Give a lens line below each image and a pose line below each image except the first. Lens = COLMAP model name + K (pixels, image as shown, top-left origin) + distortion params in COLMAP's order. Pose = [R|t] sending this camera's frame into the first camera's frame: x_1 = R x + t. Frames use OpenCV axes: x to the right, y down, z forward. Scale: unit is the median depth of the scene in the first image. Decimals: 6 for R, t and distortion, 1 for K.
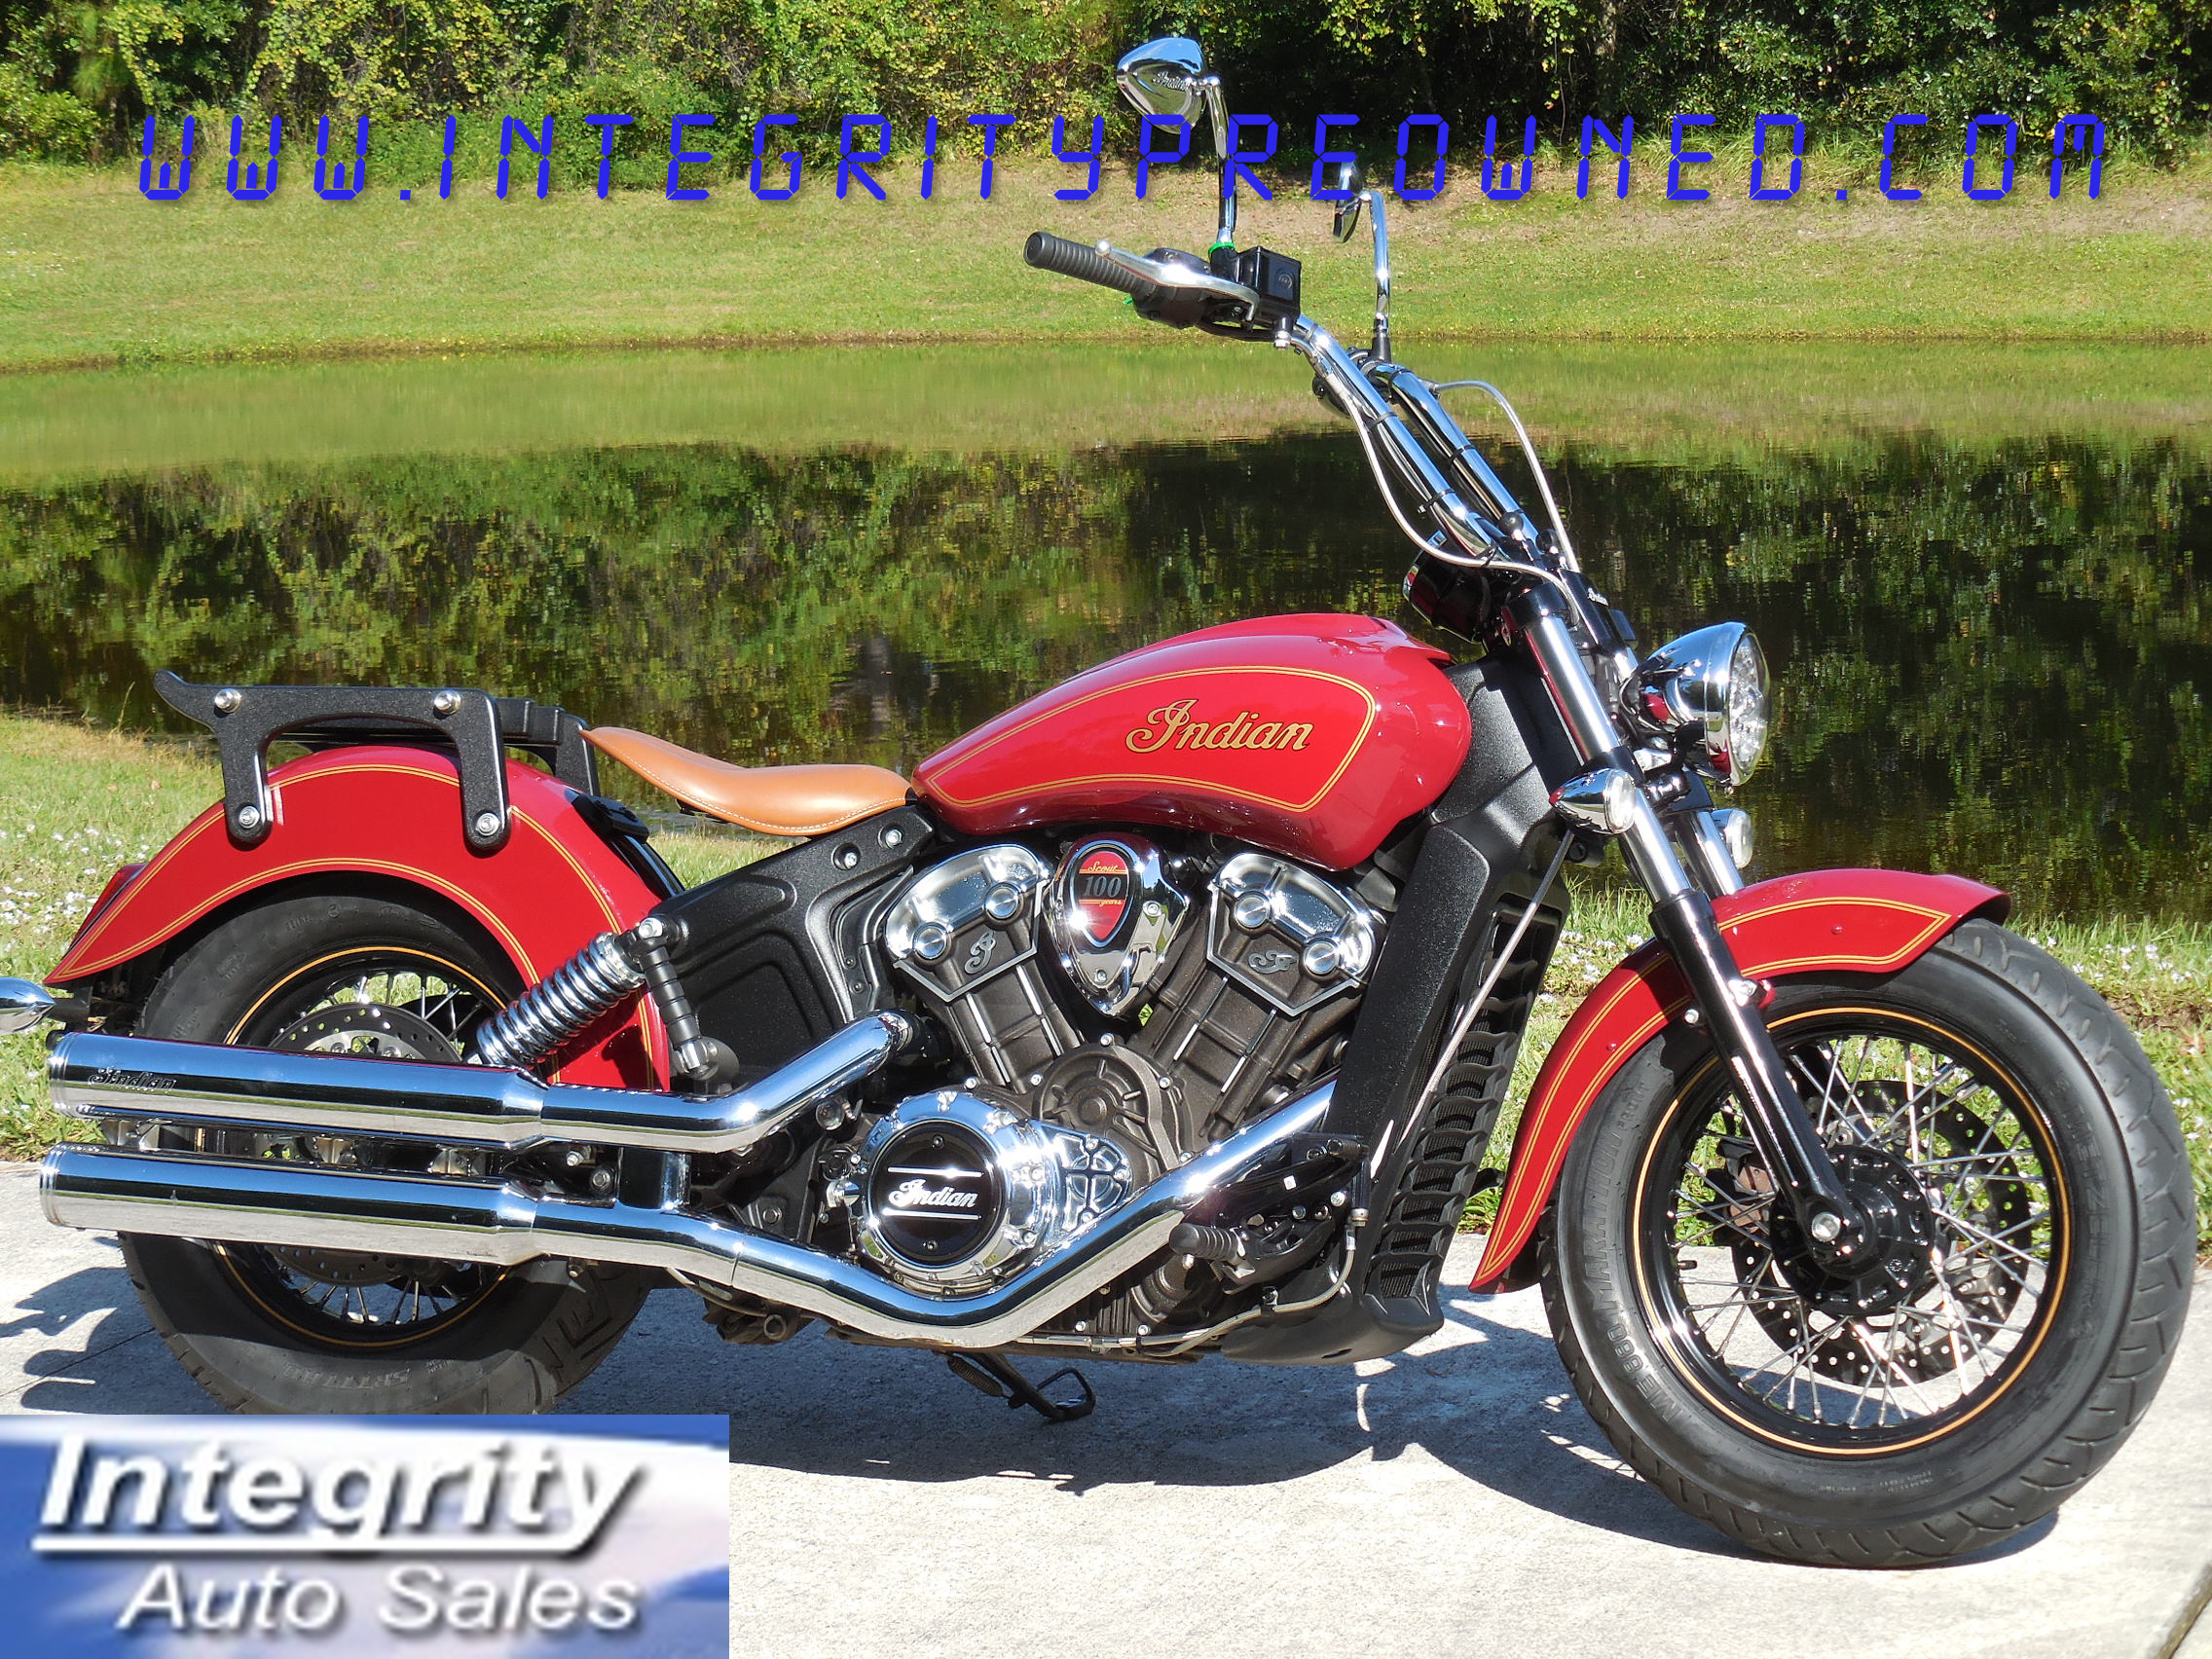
lens RADIAL K [[6060.9, 0, 1061.8], [0, 6060.9, 854.6], [0, 0, 1]] dist [-0.034694, -0.099029]
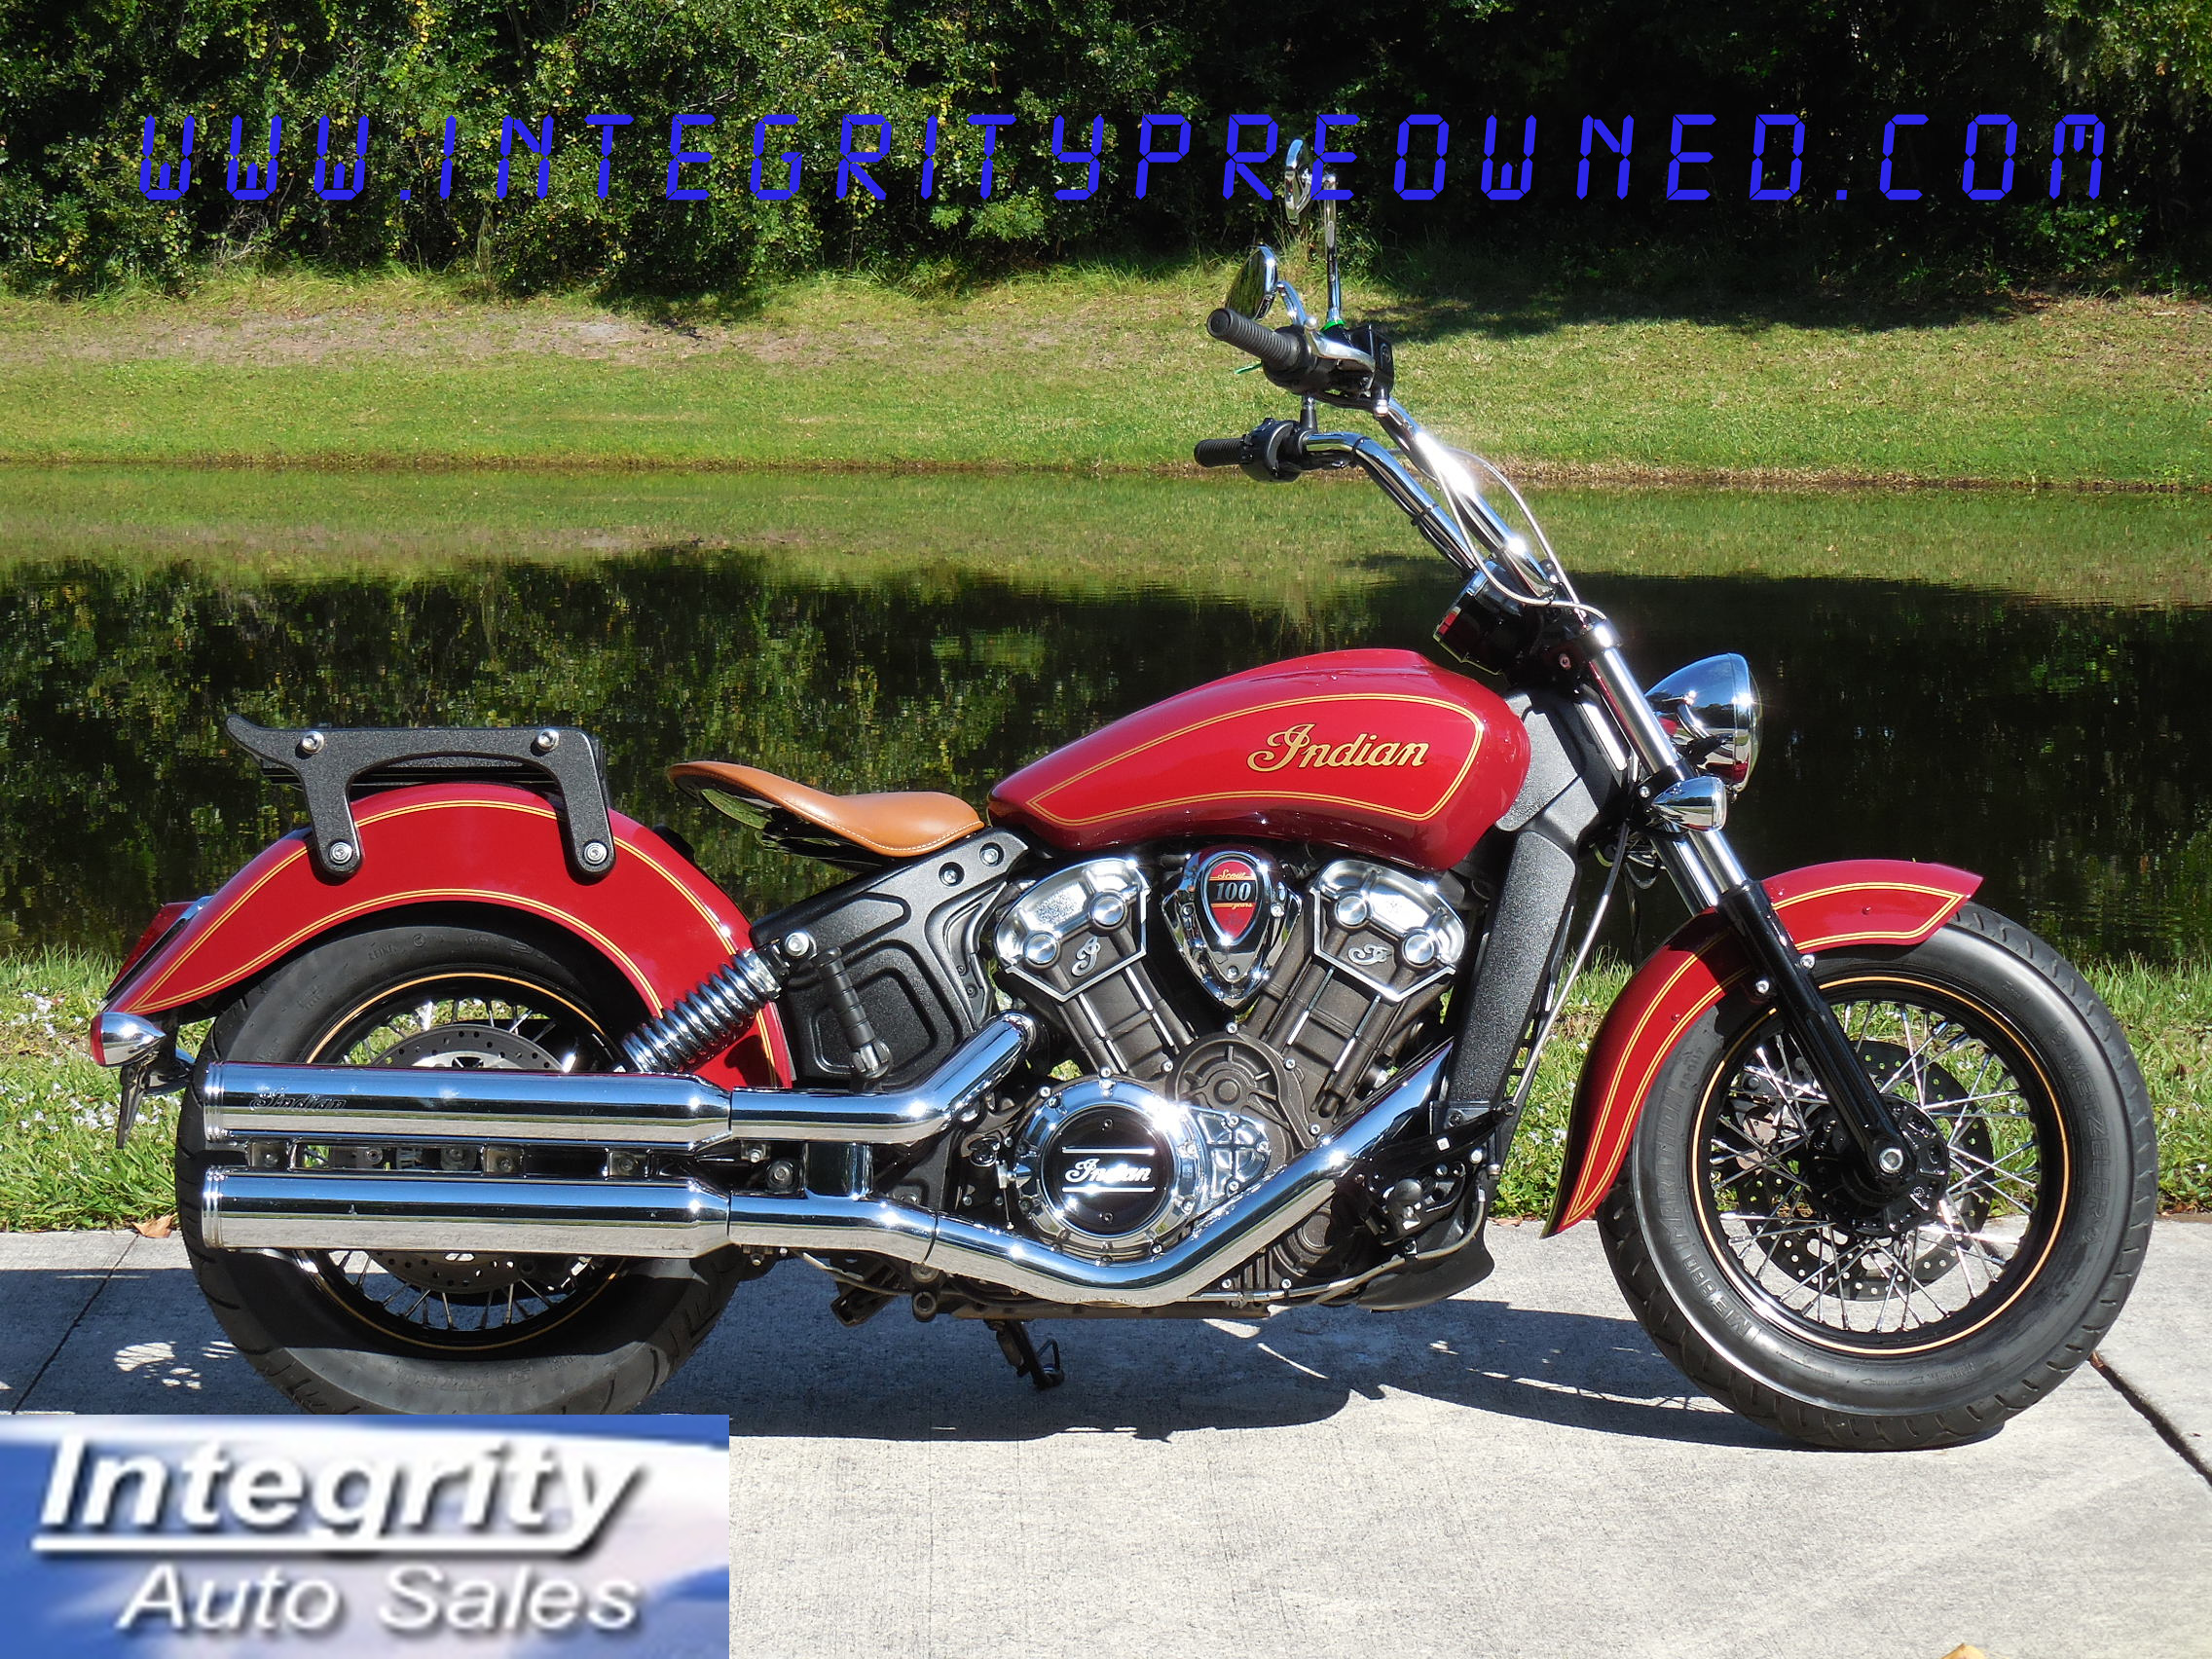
lens RADIAL K [[6217.7, 0, 1106.0], [0, 6217.7, 829.5], [0, 0, 1]] dist [-0.076896, -0.178004]
pose [[0.908487, -0.016261, 0.417597, -0.485801], [0.028403, 0.999335, -0.022877, 0.019093], [-0.416948, 0.032644, 0.908344, -0.036723]]
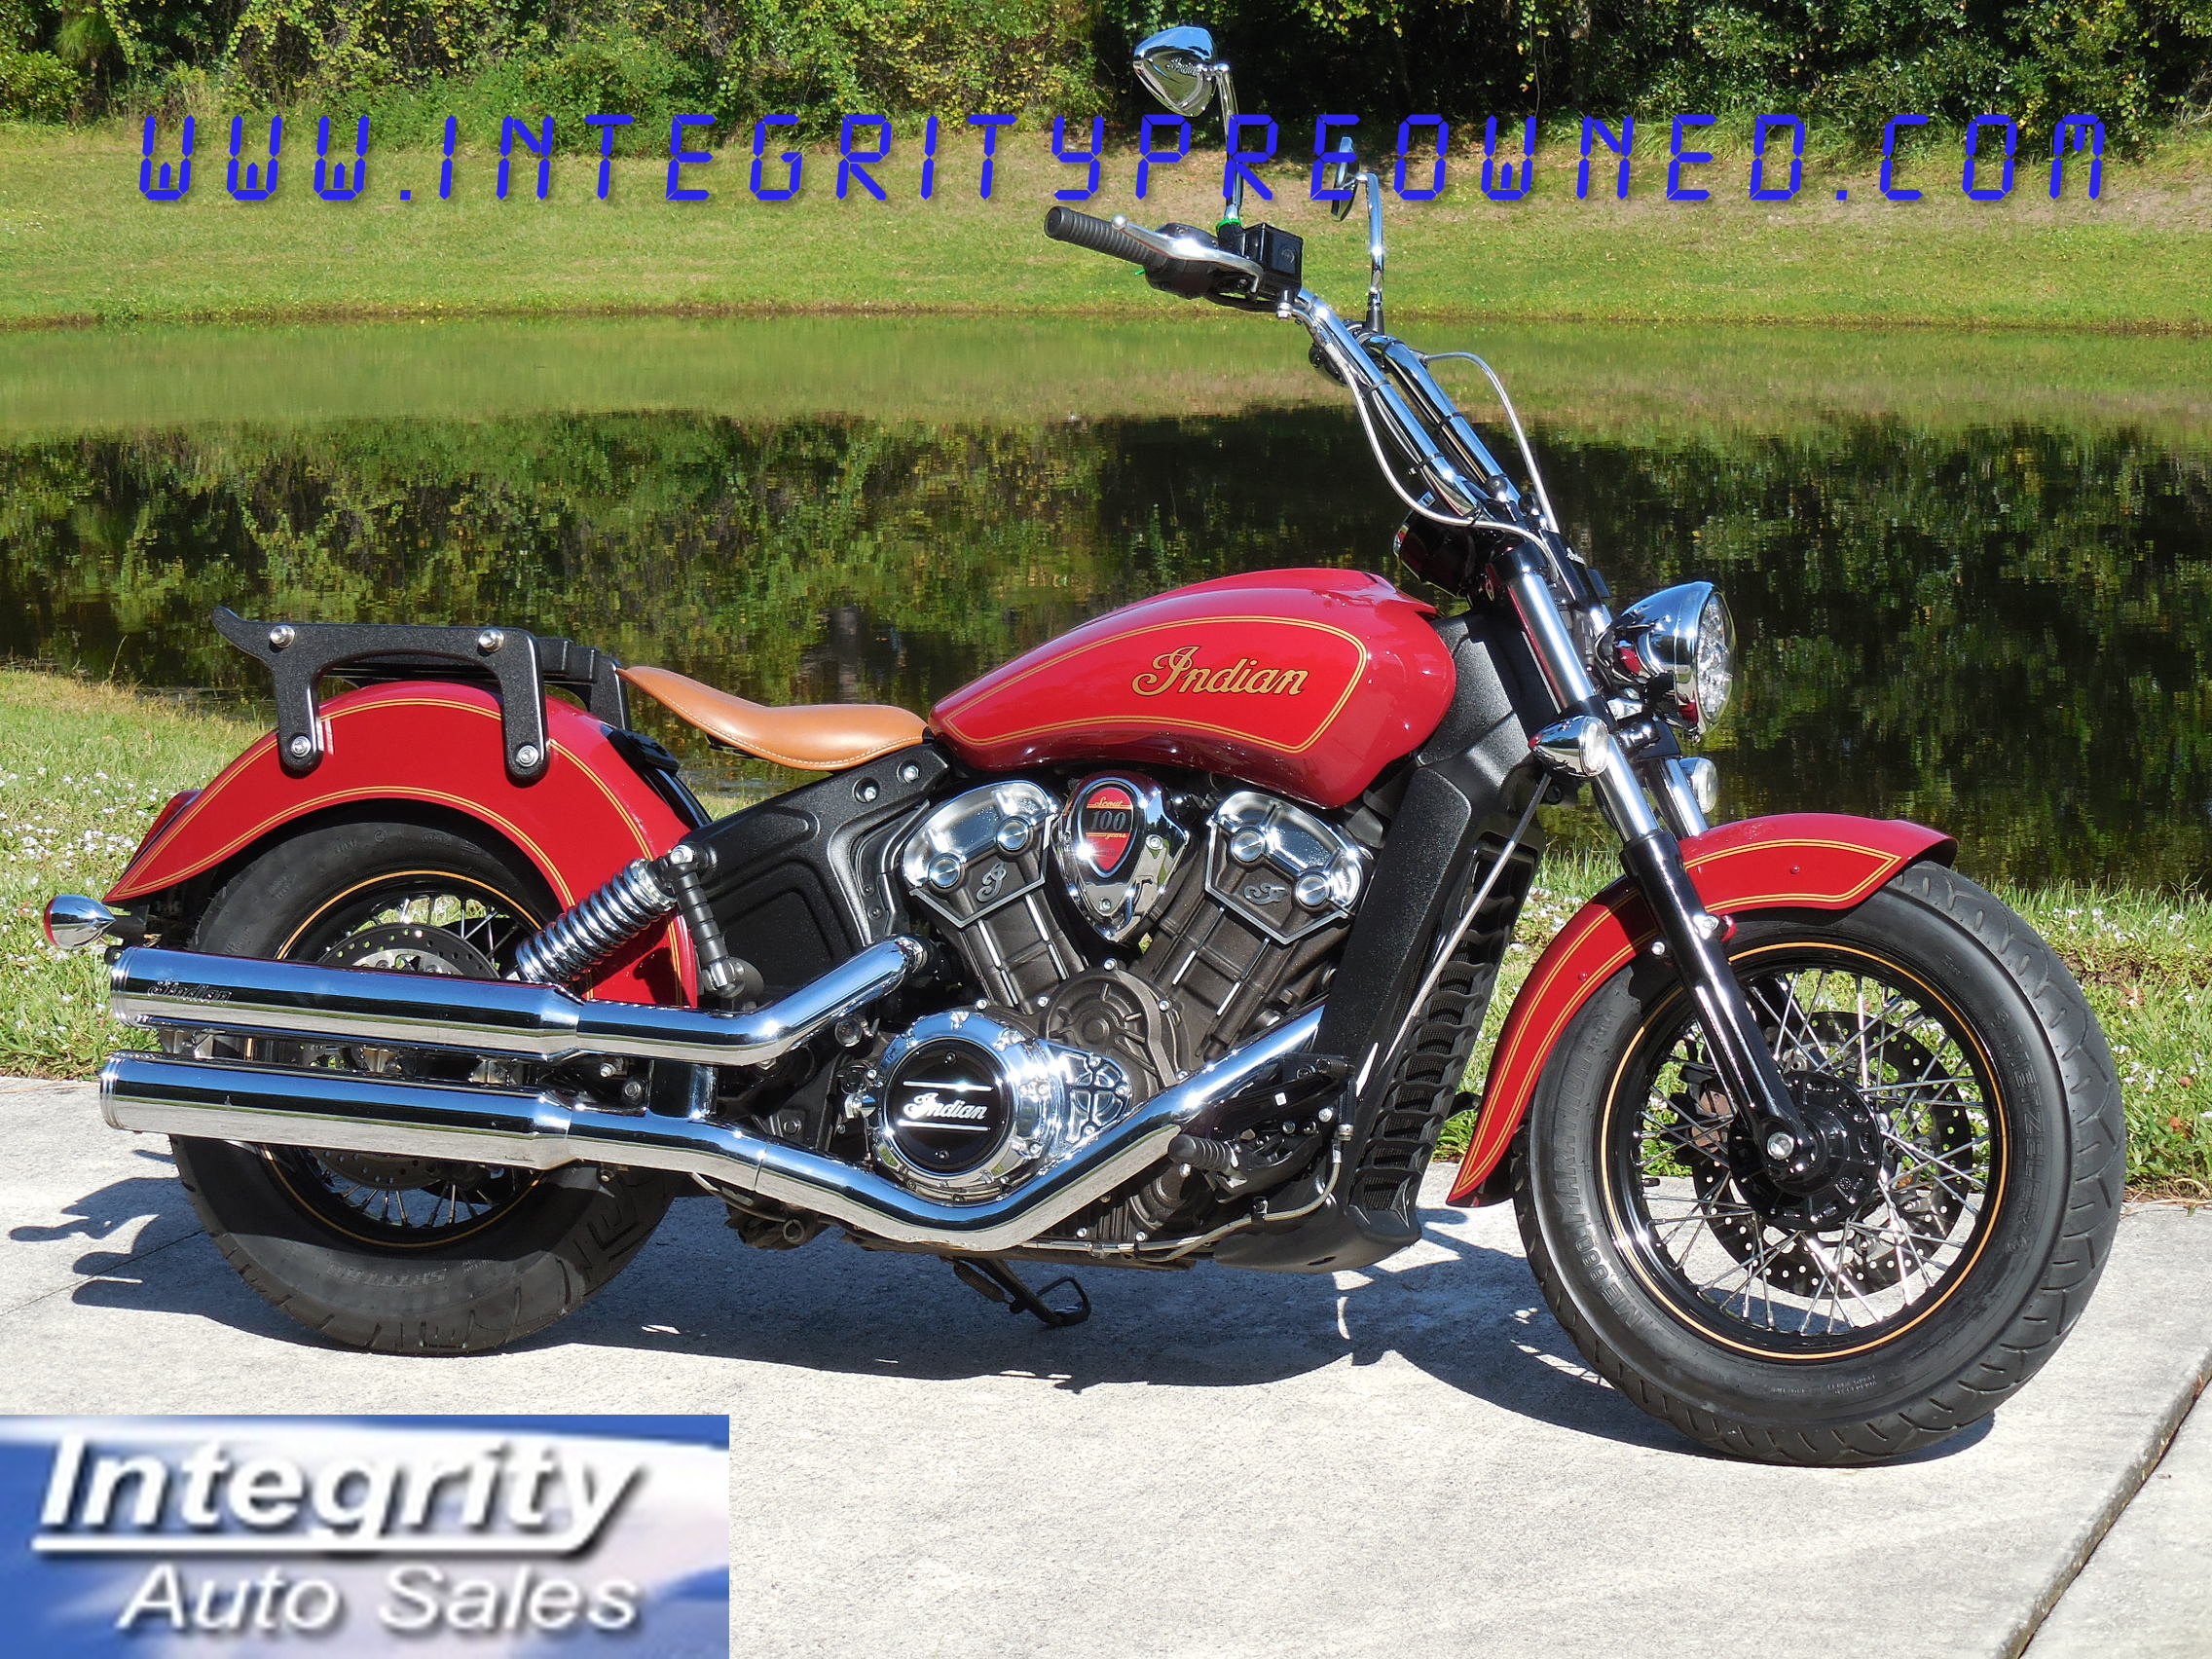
lens RADIAL K [[6126.6, 0, 1106.0], [0, 6126.6, 829.5], [0, 0, 1]] dist [-0.039966, -0.211441]
pose [[0.999791, 0.014232, 0.014671, -0.009289], [-0.014219, 0.999898, -0.001051, 0.007807], [-0.014684, 0.000842, 0.999892, -0.076677]]
